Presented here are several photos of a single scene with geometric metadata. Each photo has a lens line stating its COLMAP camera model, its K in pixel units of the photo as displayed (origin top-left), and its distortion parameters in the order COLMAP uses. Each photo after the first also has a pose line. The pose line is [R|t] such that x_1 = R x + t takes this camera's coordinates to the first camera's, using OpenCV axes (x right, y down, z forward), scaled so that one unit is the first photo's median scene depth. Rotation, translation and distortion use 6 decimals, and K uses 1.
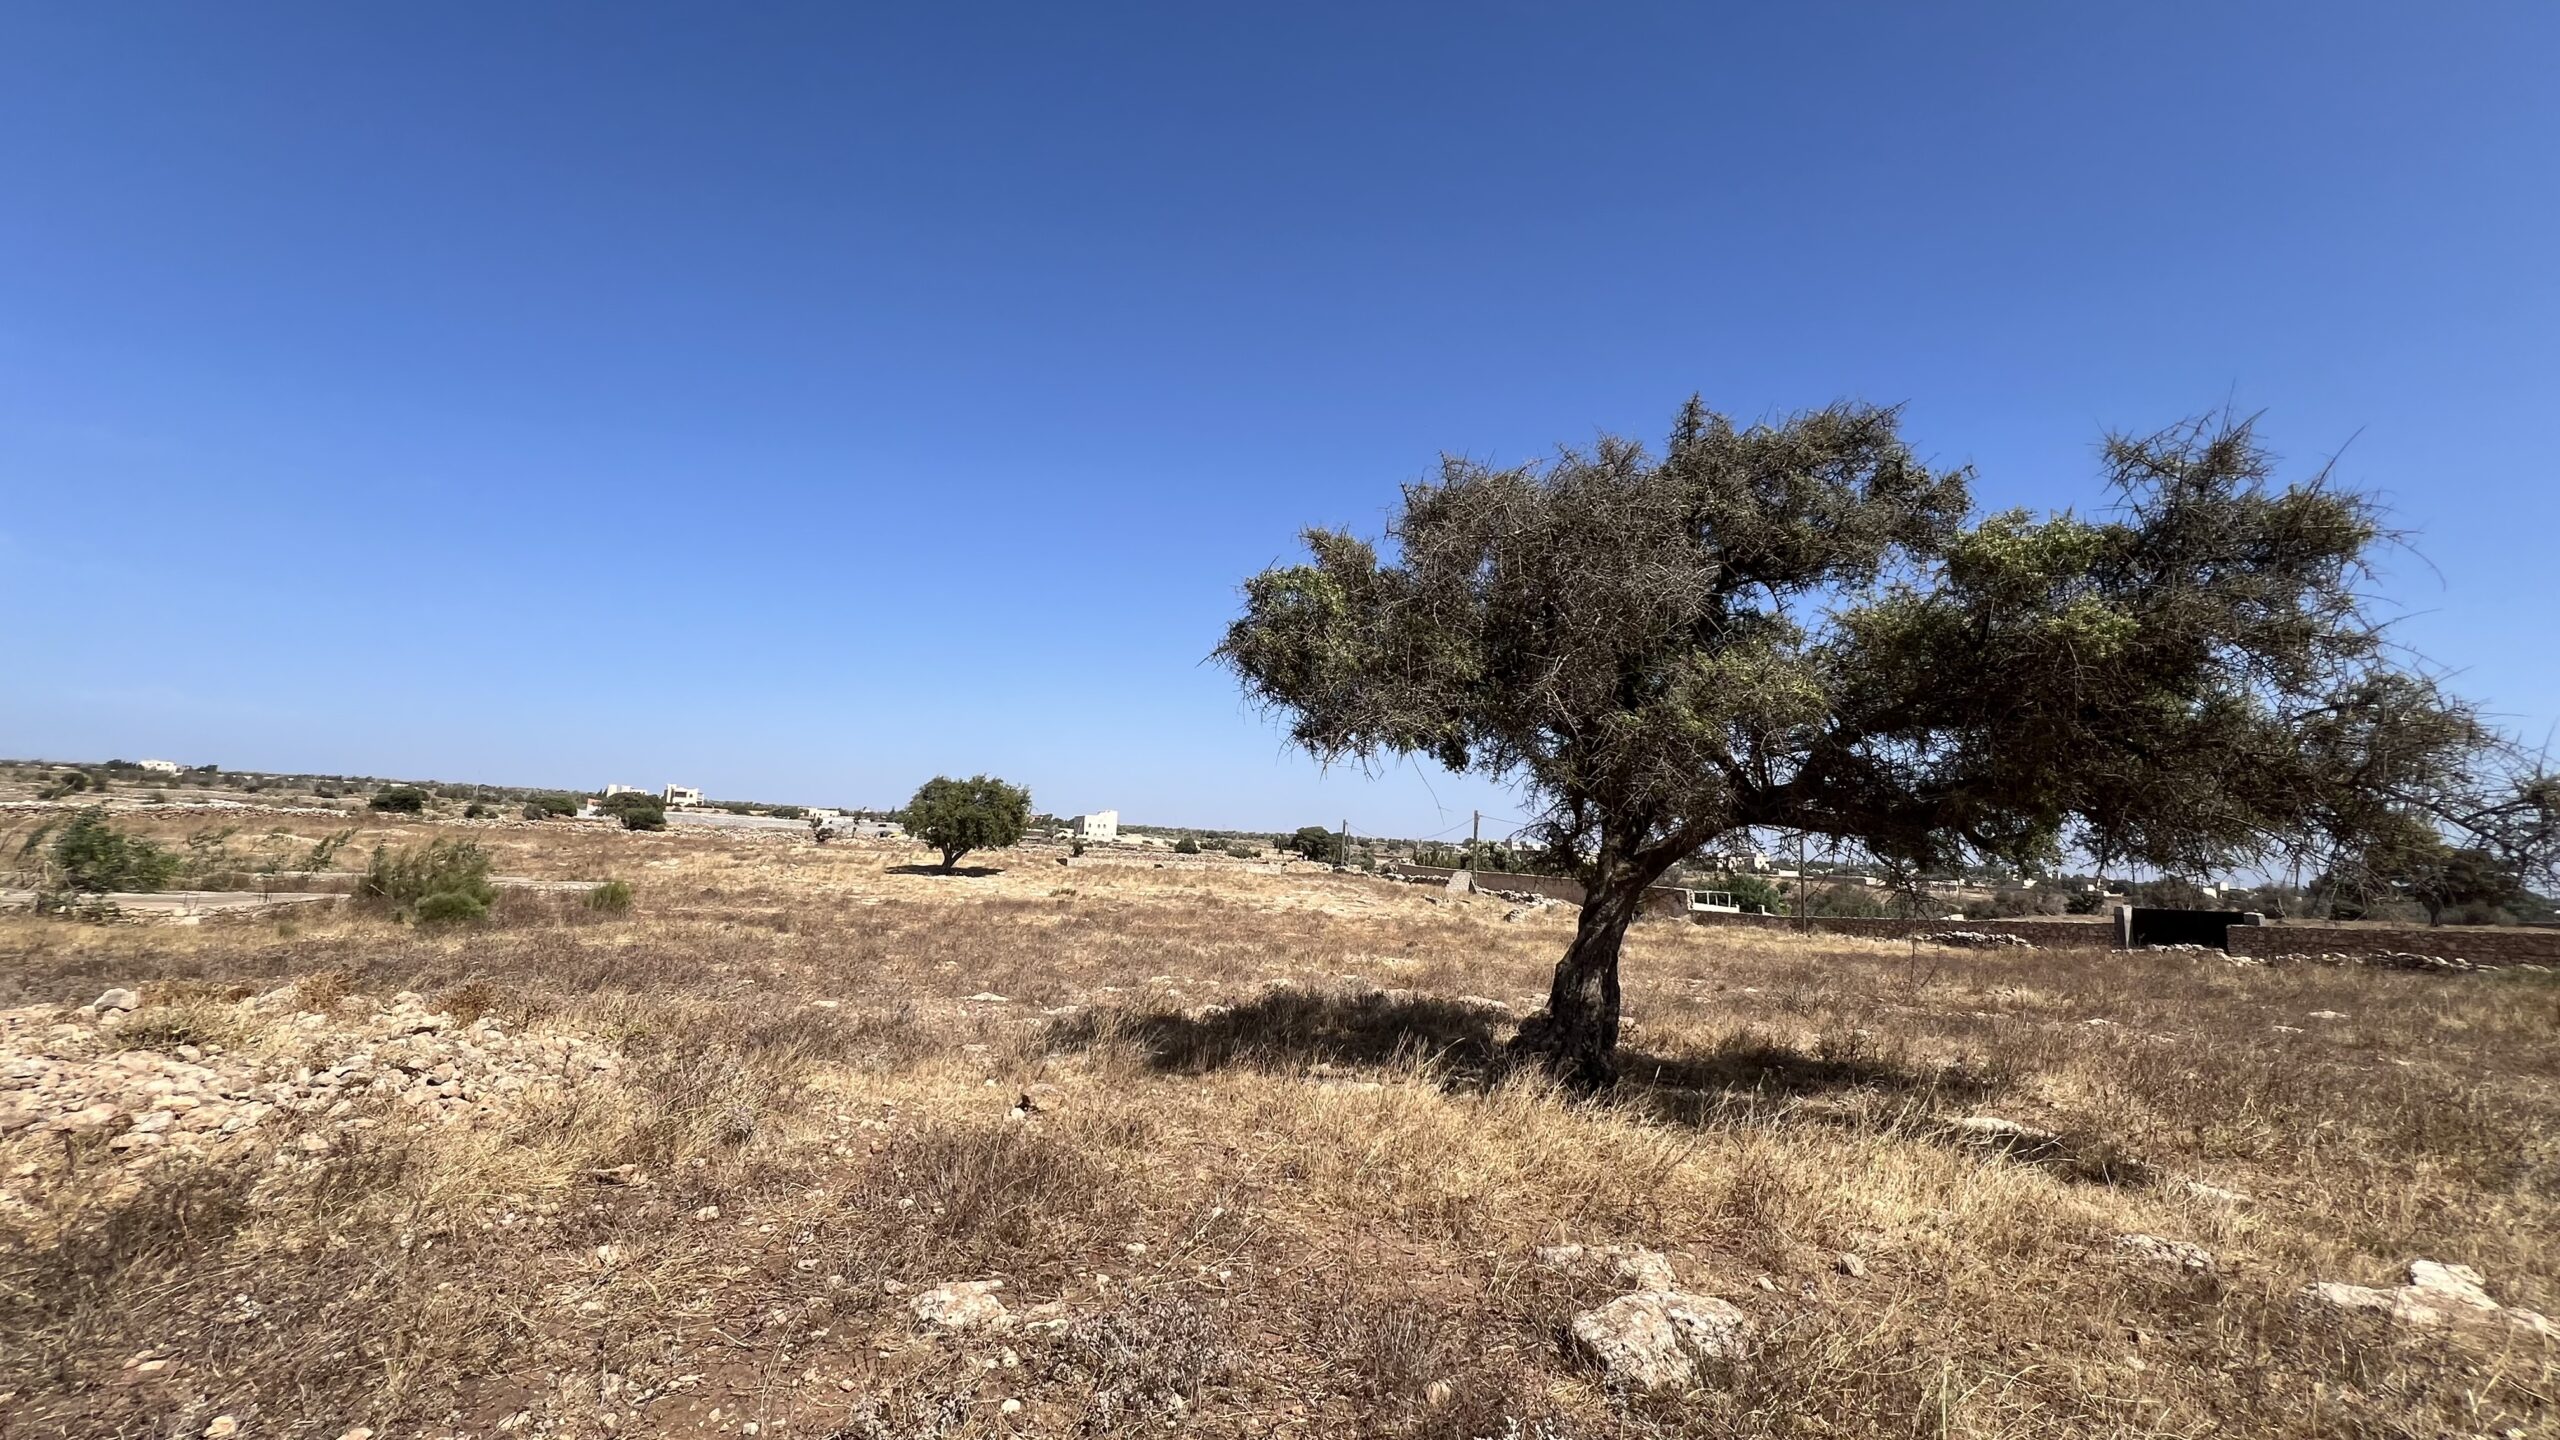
lens RADIAL K [[1026.3, 0, 1273.0], [0, 1026.3, 715.2], [0, 0, 1]] dist [-0.003369, 0.000921]
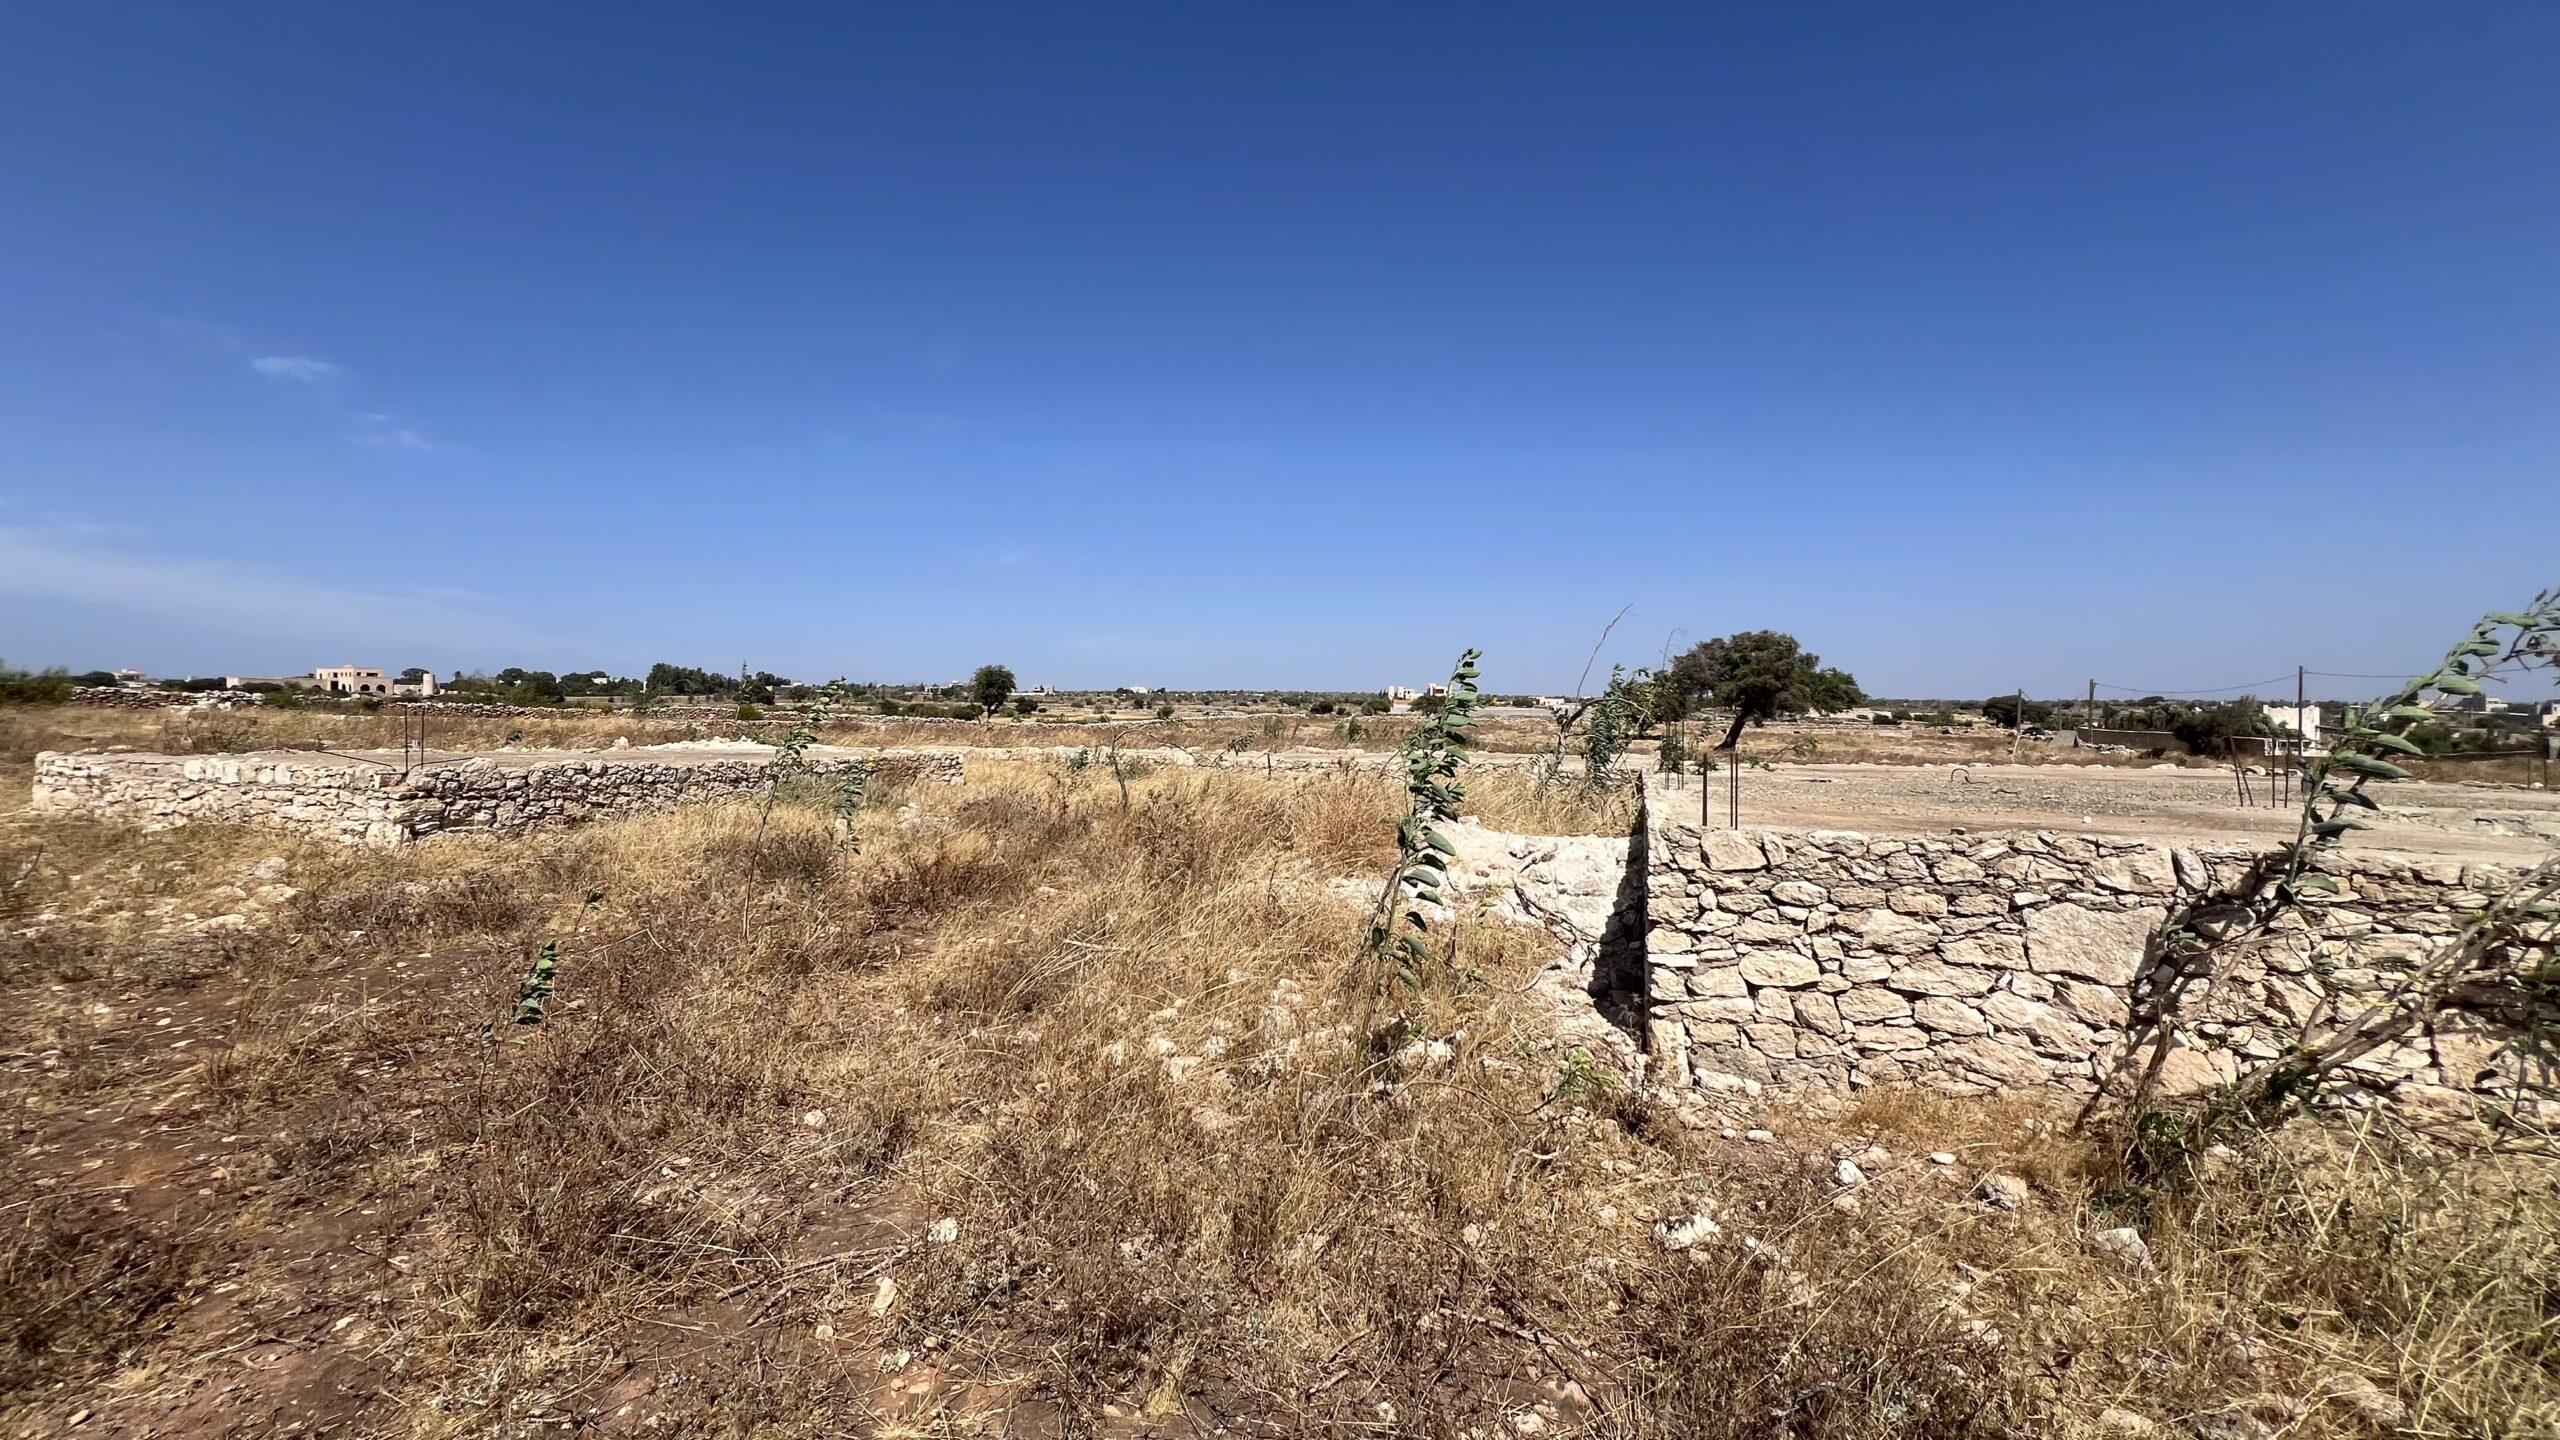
lens RADIAL K [[1030.1, 0, 1271.9], [0, 1030.1, 685.1], [0, 0, 1]] dist [-0.002379, 0.000777]
pose [[0.781151, -0.053917, -0.622009, 0.112089], [0.106319, 0.993200, 0.047427, -0.032862], [0.615223, -0.103179, 0.781572, -0.293578]]
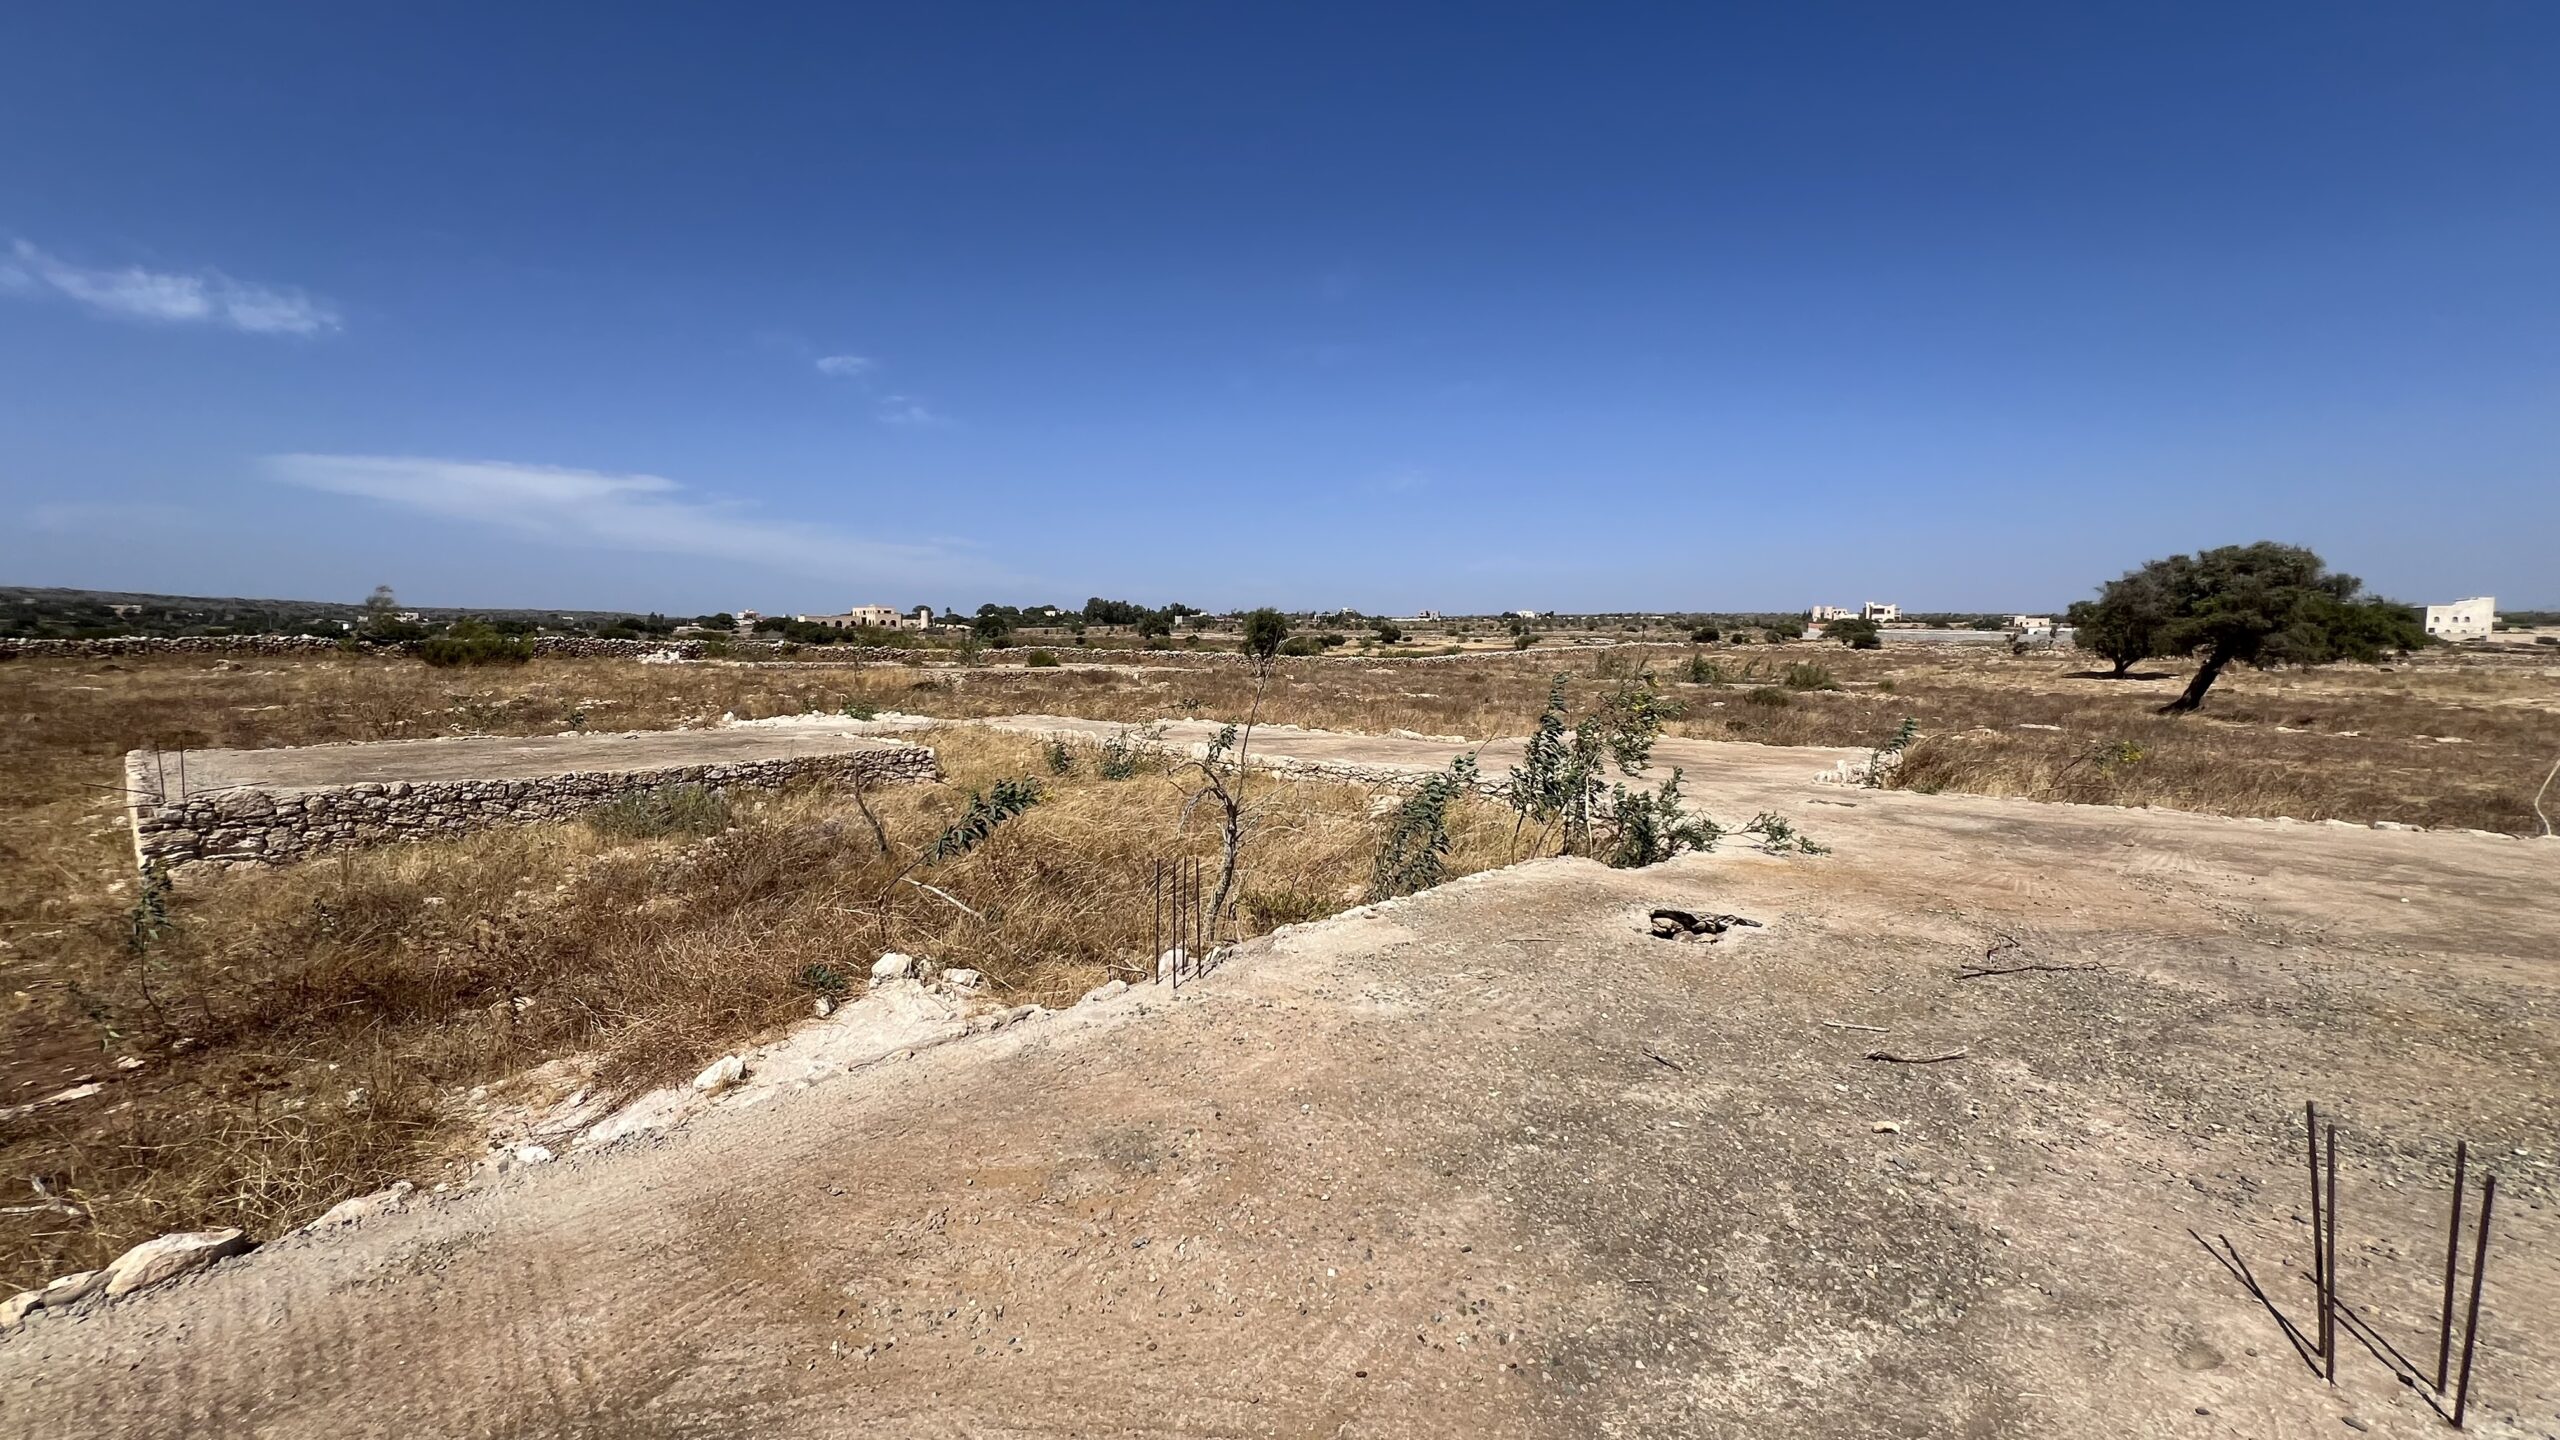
lens RADIAL K [[1027.6, 0, 1270.3], [0, 1027.6, 704.5], [0, 0, 1]] dist [-0.000576, 0.000281]
pose [[0.494423, 0.016053, -0.869073, 0.123156], [0.132504, 0.986752, 0.093609, -0.033181], [0.859063, -0.161439, 0.485746, -0.243972]]
